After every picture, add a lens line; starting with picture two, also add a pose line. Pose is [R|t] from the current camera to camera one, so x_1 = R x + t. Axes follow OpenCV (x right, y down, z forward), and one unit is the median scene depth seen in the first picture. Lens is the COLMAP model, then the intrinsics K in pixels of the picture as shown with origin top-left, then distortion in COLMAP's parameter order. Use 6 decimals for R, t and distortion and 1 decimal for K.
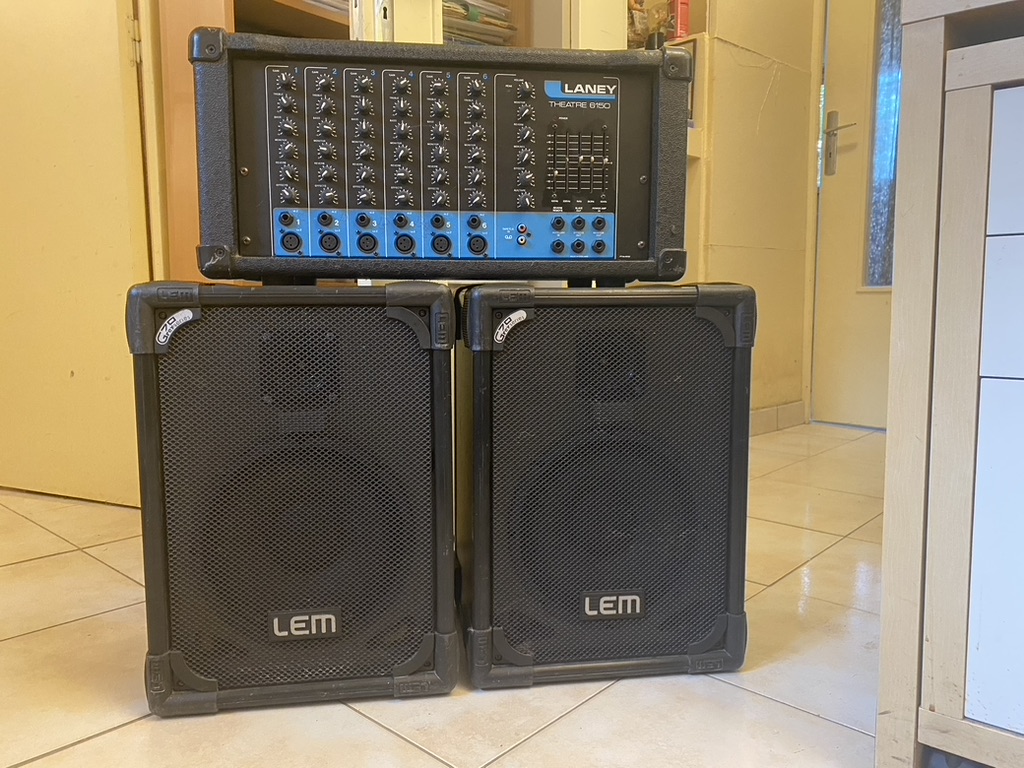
lens RADIAL K [[776.5, 0, 536.5], [0, 776.5, 383.0], [0, 0, 1]] dist [0.048467, -0.058312]
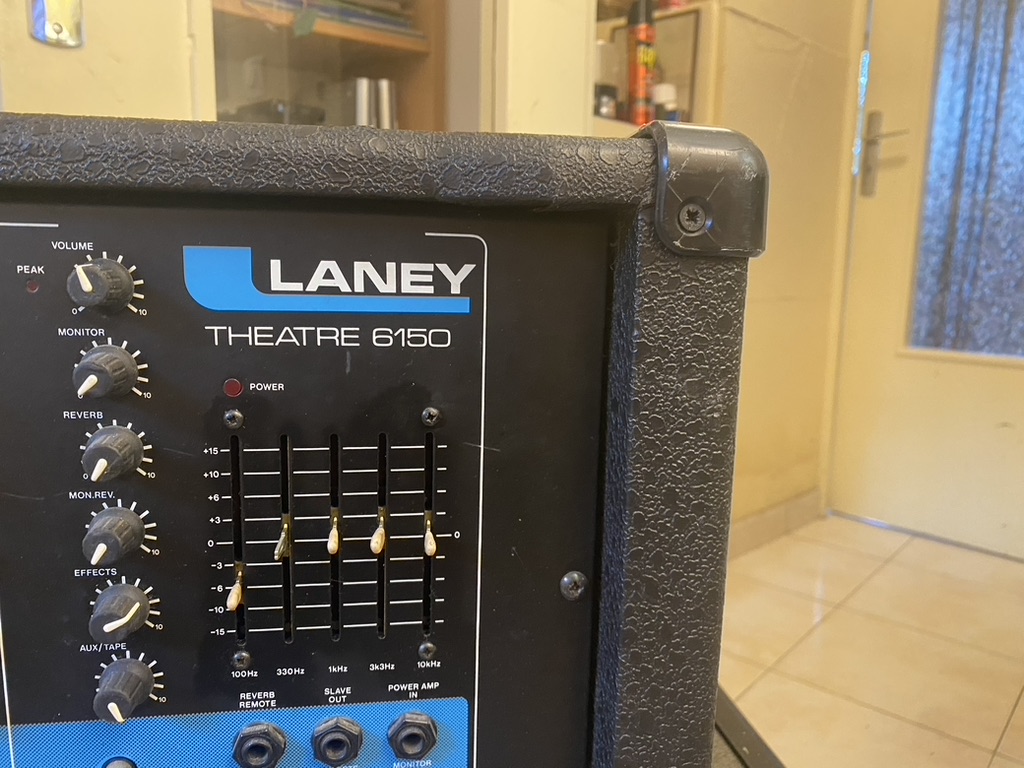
lens RADIAL K [[776.5, 0, 536.5], [0, 776.5, 383.0], [0, 0, 1]] dist [0.048467, -0.058312]
pose [[0.999364, 0.021926, 0.028131, 0.115368], [-0.023367, 0.998376, 0.051963, -0.351638], [-0.026946, -0.052587, 0.998253, 0.728497]]
